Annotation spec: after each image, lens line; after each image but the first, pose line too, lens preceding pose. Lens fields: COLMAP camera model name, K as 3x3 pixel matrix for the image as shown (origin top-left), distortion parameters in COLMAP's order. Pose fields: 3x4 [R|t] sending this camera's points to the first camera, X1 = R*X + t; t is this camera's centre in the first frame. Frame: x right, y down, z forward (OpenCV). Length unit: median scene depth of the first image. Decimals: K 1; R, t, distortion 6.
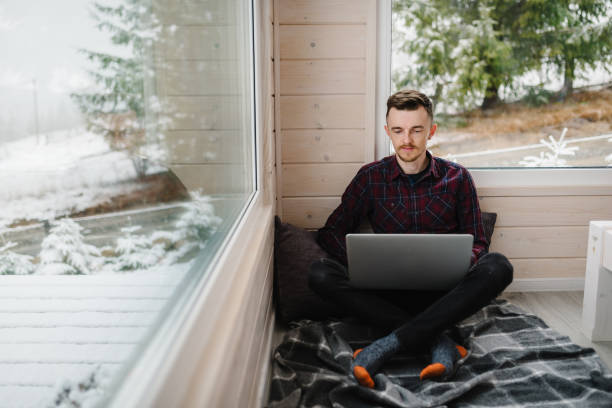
lens RADIAL K [[596.2, 0, 298.0], [0, 596.2, 201.9], [0, 0, 1]] dist [-0.009152, 0.008975]
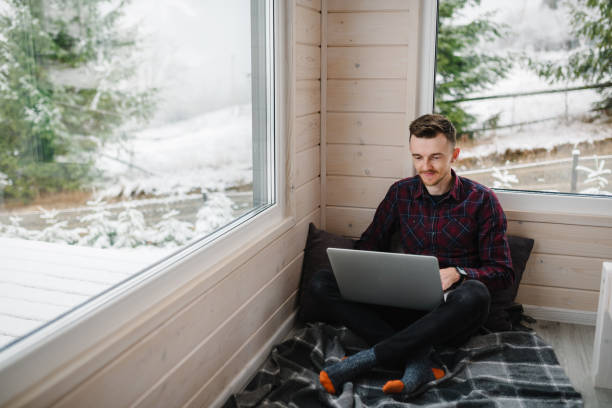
lens RADIAL K [[596.2, 0, 298.0], [0, 596.2, 201.9], [0, 0, 1]] dist [-0.009152, 0.008975]
pose [[0.950653, 0.077300, -0.300472, 0.261758], [-0.064757, 0.996571, 0.051498, -0.069669], [0.303423, -0.029499, 0.952399, -0.048325]]
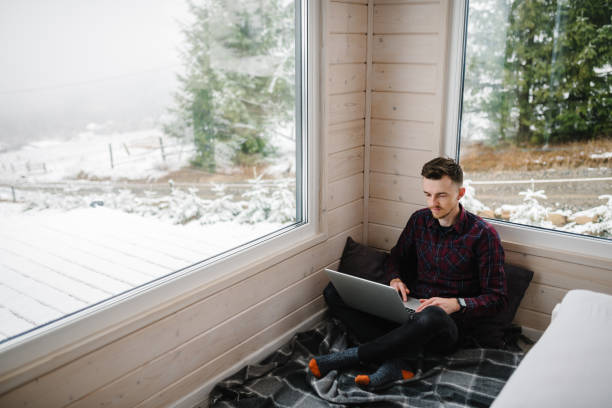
lens RADIAL K [[579.5, 0, 306.0], [0, 579.5, 204.0], [0, 0, 1]] dist [-0.004165, 0.024567]
pose [[0.817423, 0.161552, -0.552919, 0.578539], [-0.109211, 0.985922, 0.126613, -0.199908], [0.565590, -0.043112, 0.823559, -0.116895]]
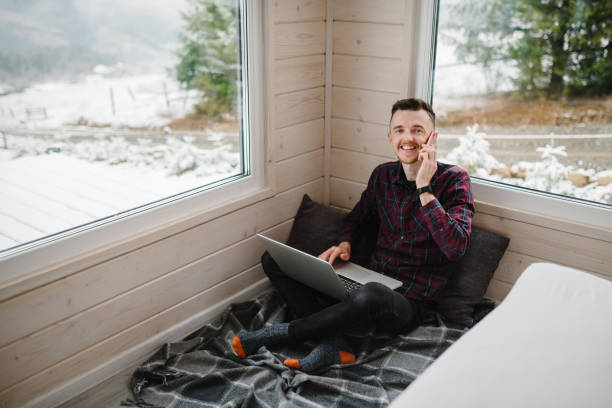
lens RADIAL K [[617.4, 0, 318.7], [0, 617.4, 205.3], [0, 0, 1]] dist [-0.023610, 0.010351]
pose [[0.803279, 0.222369, -0.552536, 0.633574], [-0.128338, 0.970520, 0.204009, -0.196639], [0.581612, -0.092965, 0.808137, 0.052715]]
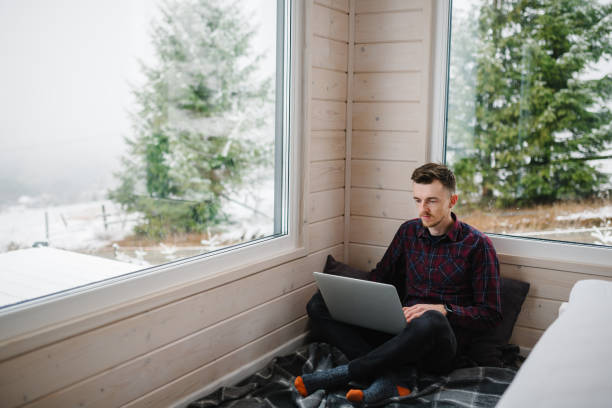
lens RADIAL K [[614.9, 0, 306.0], [0, 614.9, 204.0], [0, 0, 1]] dist [-0.002042, 0.007403]
pose [[0.859266, 0.094047, -0.502809, 0.538843], [-0.117157, 0.993008, -0.014477, -0.058930], [0.497932, 0.071347, 0.864276, -0.127324]]
